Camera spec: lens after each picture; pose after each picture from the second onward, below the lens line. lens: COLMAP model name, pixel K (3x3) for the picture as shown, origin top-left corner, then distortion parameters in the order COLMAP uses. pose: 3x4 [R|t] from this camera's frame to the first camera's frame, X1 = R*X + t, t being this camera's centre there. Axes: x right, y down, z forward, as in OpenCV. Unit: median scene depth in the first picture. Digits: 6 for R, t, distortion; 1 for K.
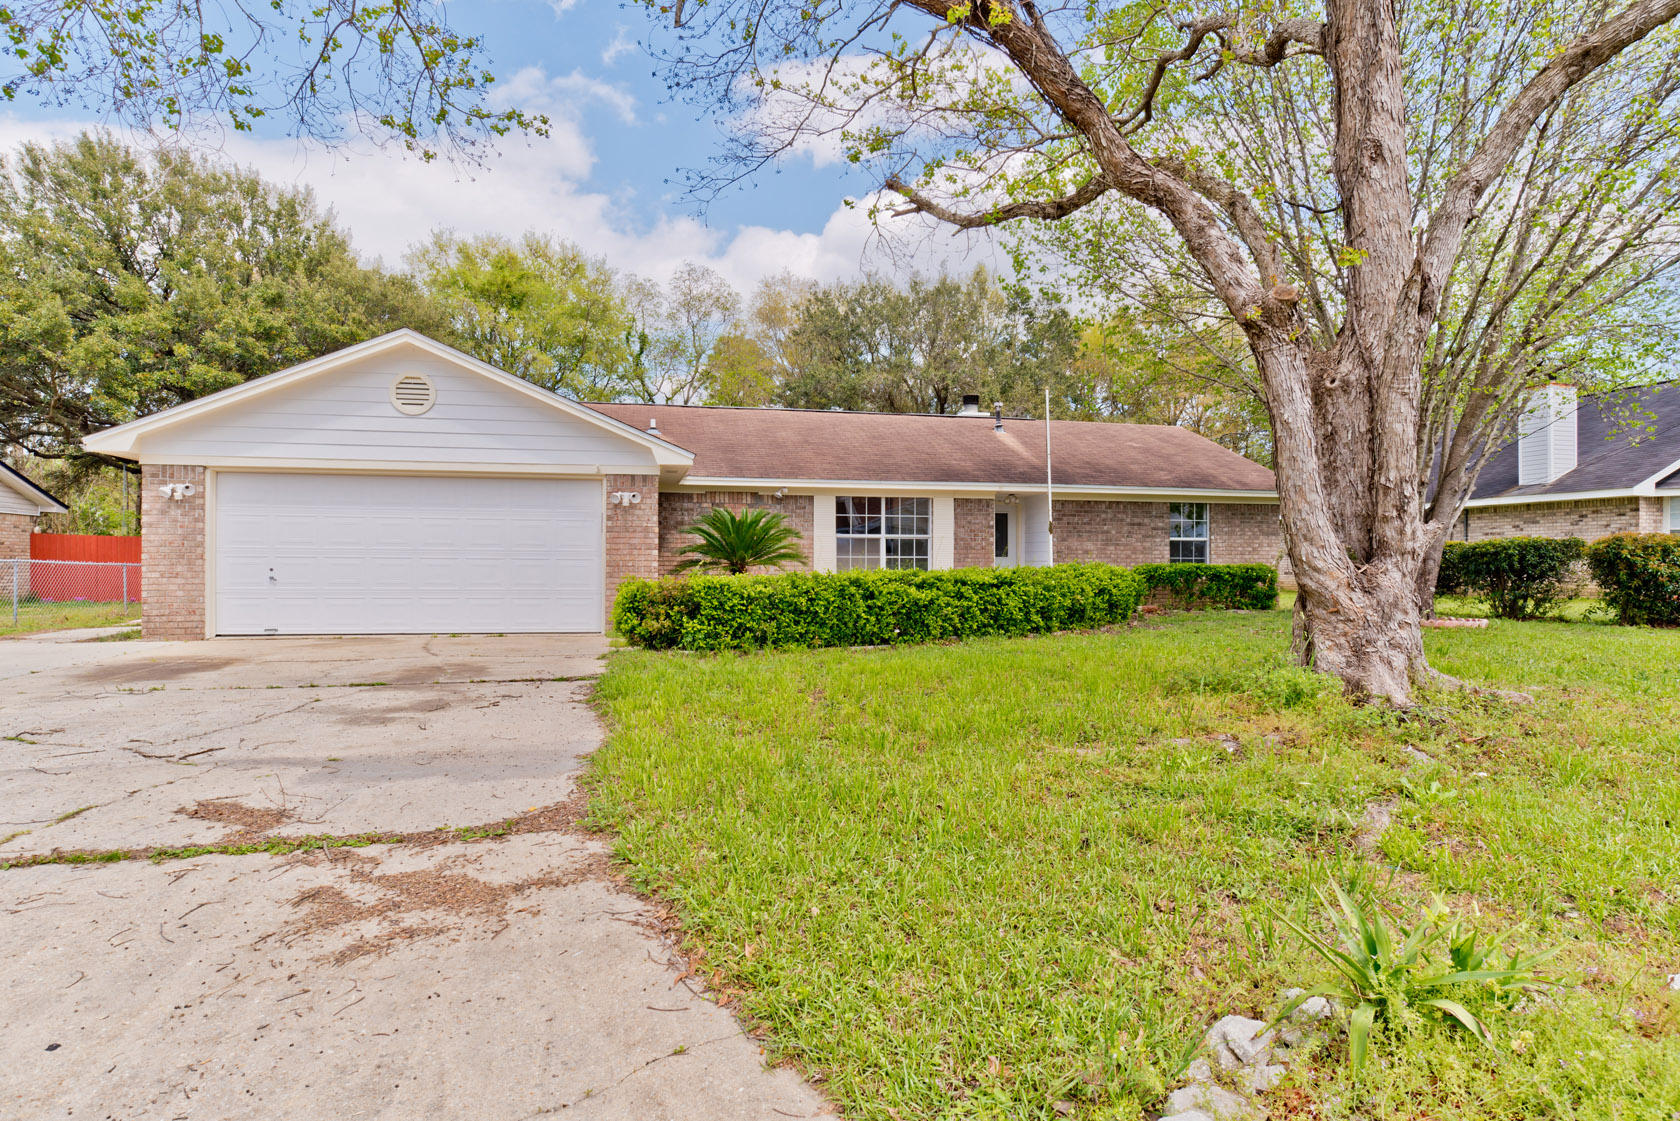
lens RADIAL K [[938.0, 0, 840.0], [0, 938.0, 560.5], [0, 0, 1]] dist [-0.002054, -0.000125]
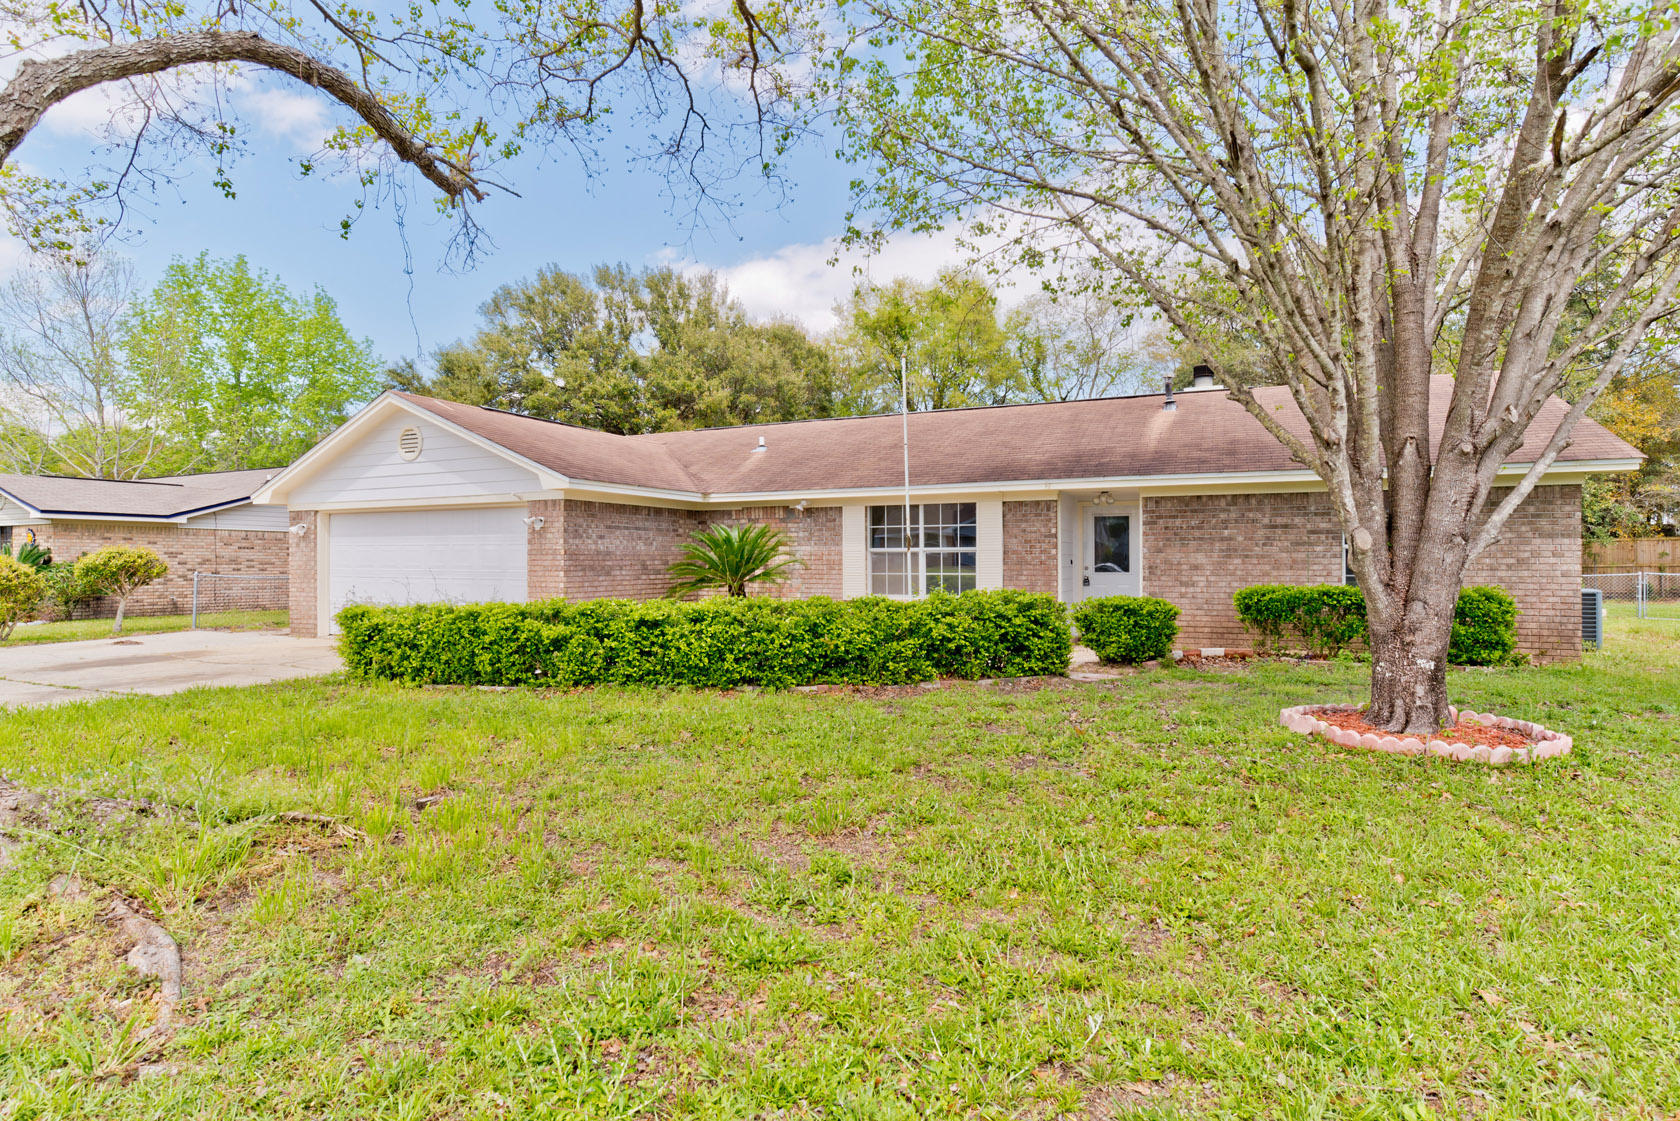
lens RADIAL K [[857.0, 0, 840.0], [0, 857.0, 560.5], [0, 0, 1]] dist [-0.052947, 0.024656]
pose [[0.795805, -0.005035, -0.605532, 0.457826], [0.005470, 0.999984, -0.001126, -0.015492], [0.605528, -0.002416, 0.795820, 0.329538]]
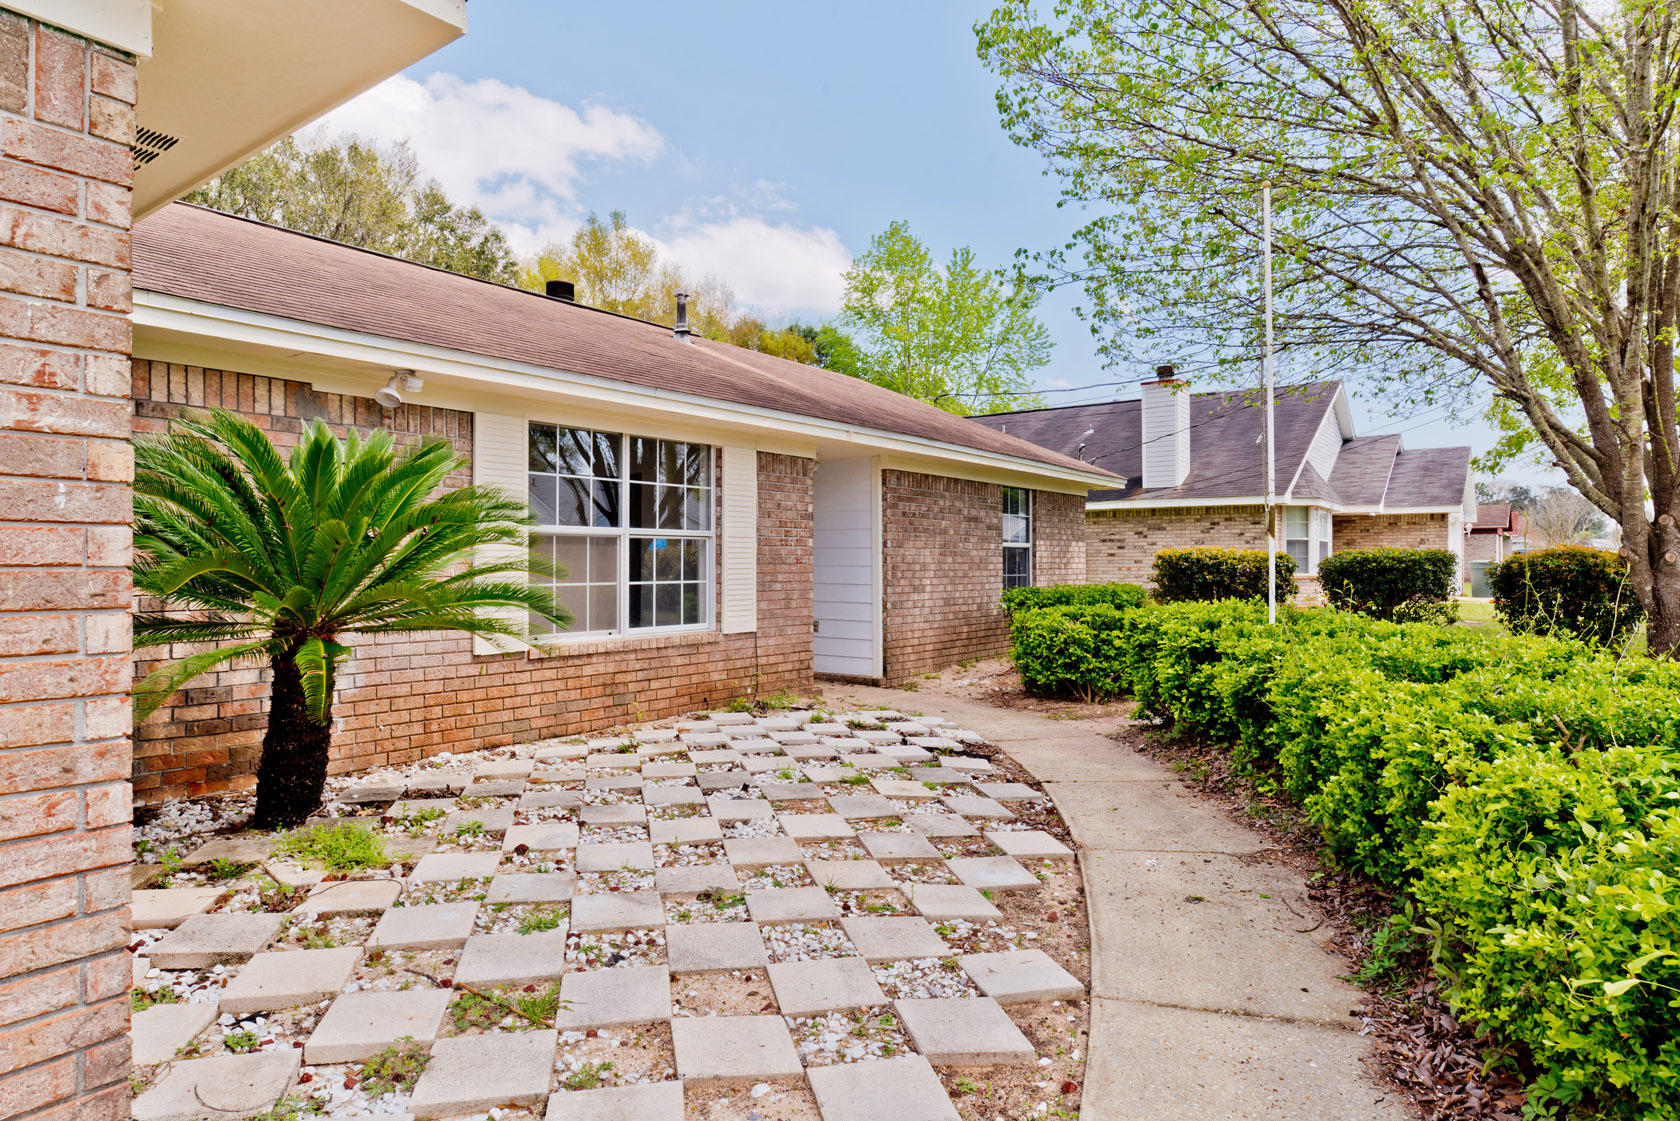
lens RADIAL K [[992.4, 0, 840.0], [0, 992.4, 560.5], [0, 0, 1]] dist [0.000055, 0.000004]
pose [[0.754916, 0.000396, 0.655822, -0.162162], [-0.000273, 1.000000, -0.000290, -0.013131], [-0.655822, 0.000040, 0.754916, 0.615652]]
